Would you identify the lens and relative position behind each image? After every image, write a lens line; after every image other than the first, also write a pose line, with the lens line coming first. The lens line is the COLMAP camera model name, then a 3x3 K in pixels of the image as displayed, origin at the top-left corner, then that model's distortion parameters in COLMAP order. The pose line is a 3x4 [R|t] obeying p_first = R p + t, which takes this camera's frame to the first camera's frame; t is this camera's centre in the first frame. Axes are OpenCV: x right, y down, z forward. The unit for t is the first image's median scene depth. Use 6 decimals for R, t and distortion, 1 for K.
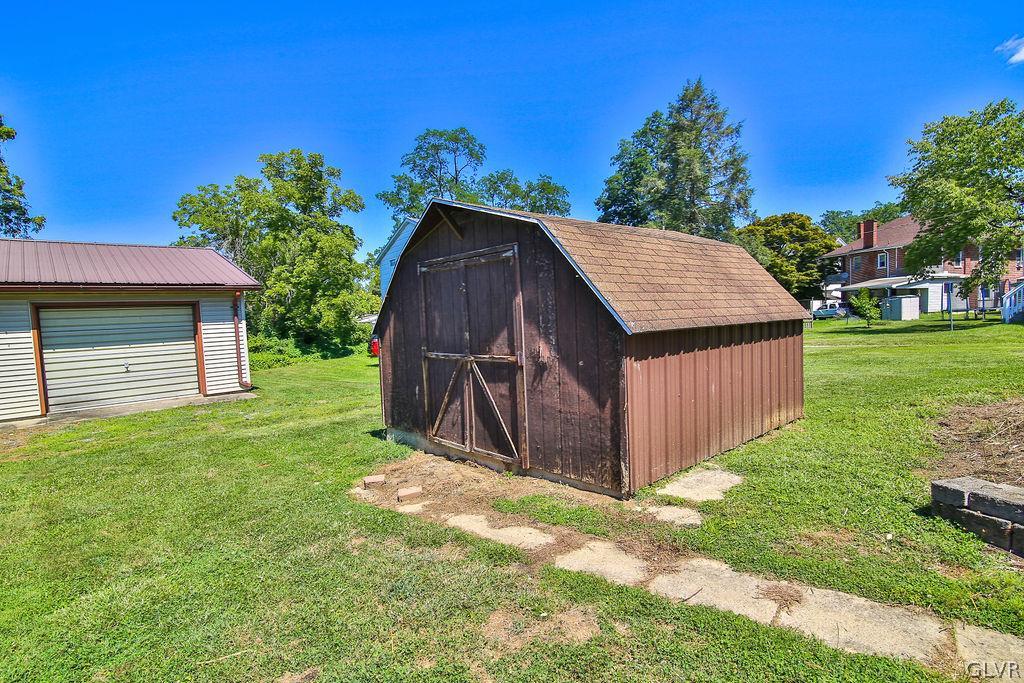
lens RADIAL K [[495.9, 0, 516.1], [0, 495.9, 342.7], [0, 0, 1]] dist [-0.003736, -0.000194]
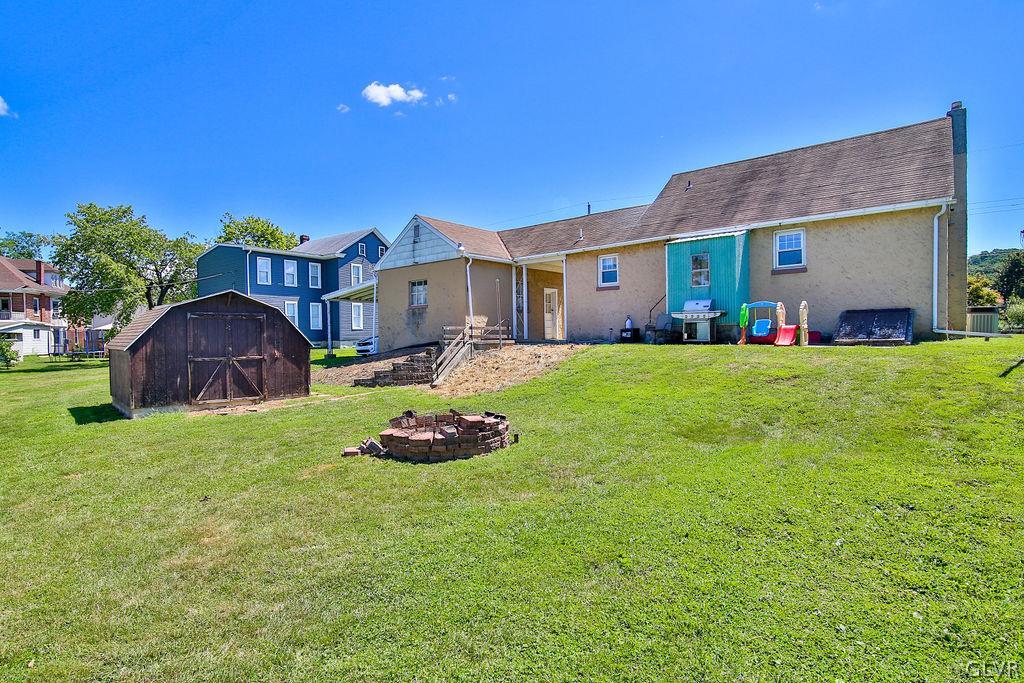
lens RADIAL K [[495.9, 0, 513.0], [0, 495.9, 342.0], [0, 0, 1]] dist [-0.003736, -0.000194]
pose [[-0.035219, 0.031246, 0.998891, -2.084920], [0.067537, 0.997301, -0.028815, 0.092502], [-0.997095, 0.066447, -0.037235, -0.177459]]
